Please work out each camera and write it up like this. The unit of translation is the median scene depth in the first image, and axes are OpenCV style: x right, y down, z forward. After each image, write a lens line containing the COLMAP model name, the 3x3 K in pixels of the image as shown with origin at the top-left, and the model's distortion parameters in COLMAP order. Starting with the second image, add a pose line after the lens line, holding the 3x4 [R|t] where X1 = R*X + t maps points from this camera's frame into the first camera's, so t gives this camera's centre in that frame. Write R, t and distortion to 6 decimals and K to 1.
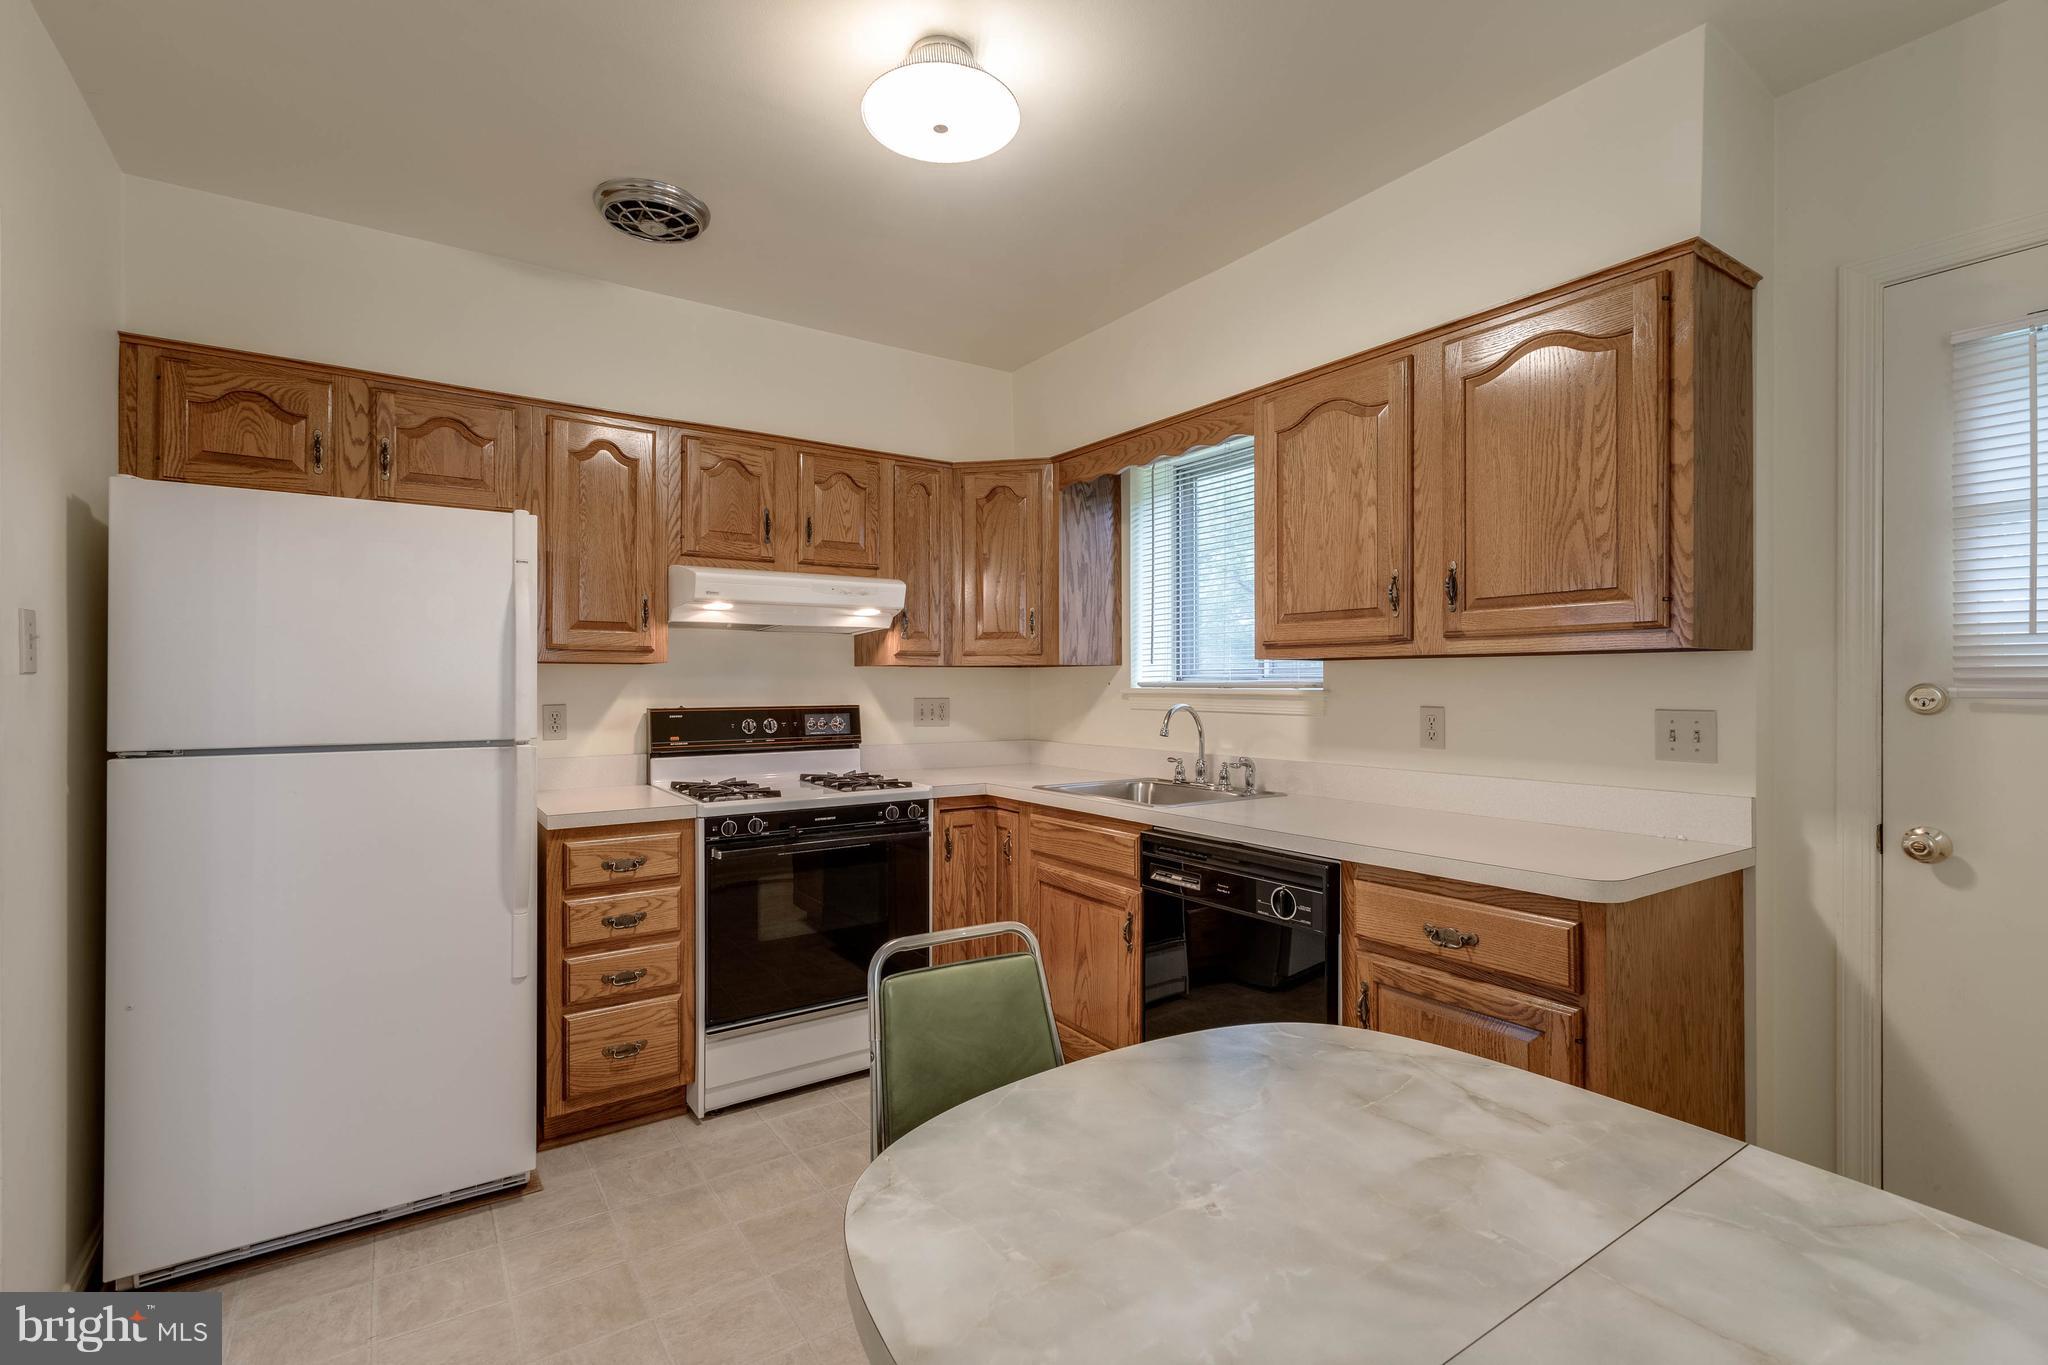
lens RADIAL K [[915.3, 0, 1024.0], [0, 915.3, 682.5], [0, 0, 1]] dist [-0.000686, -0.000399]
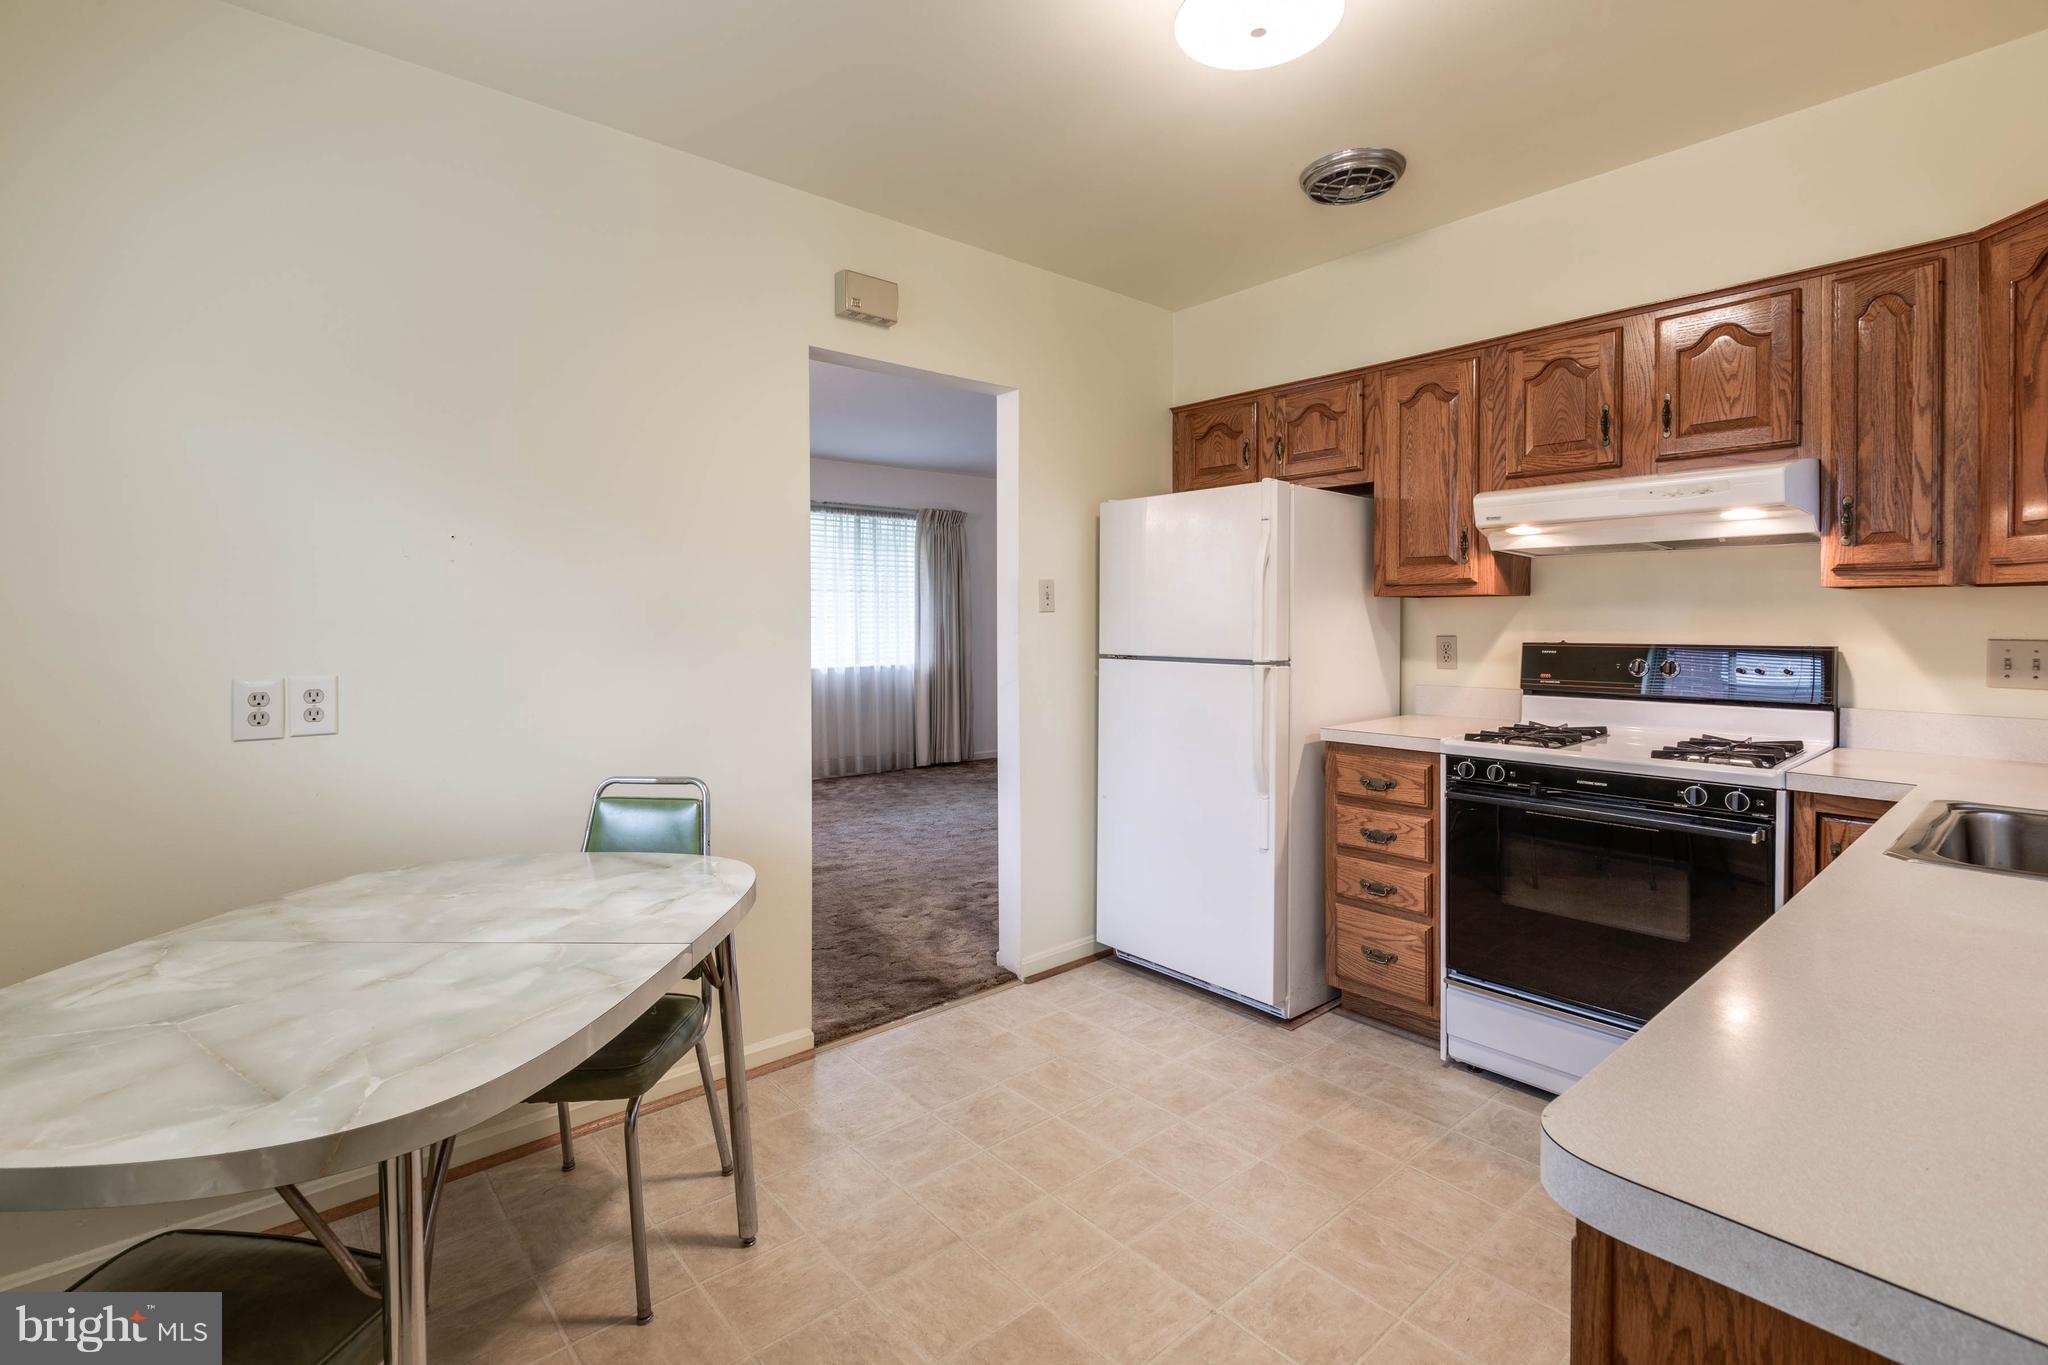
lens RADIAL K [[940.5, 0, 1021.4], [0, 940.5, 628.1], [0, 0, 1]] dist [0.000969, 0.000100]
pose [[0.108134, 0.012506, -0.994058, 0.597976], [0.005703, 0.999897, 0.013200, -0.002082], [0.994120, -0.007096, 0.108051, 0.449061]]
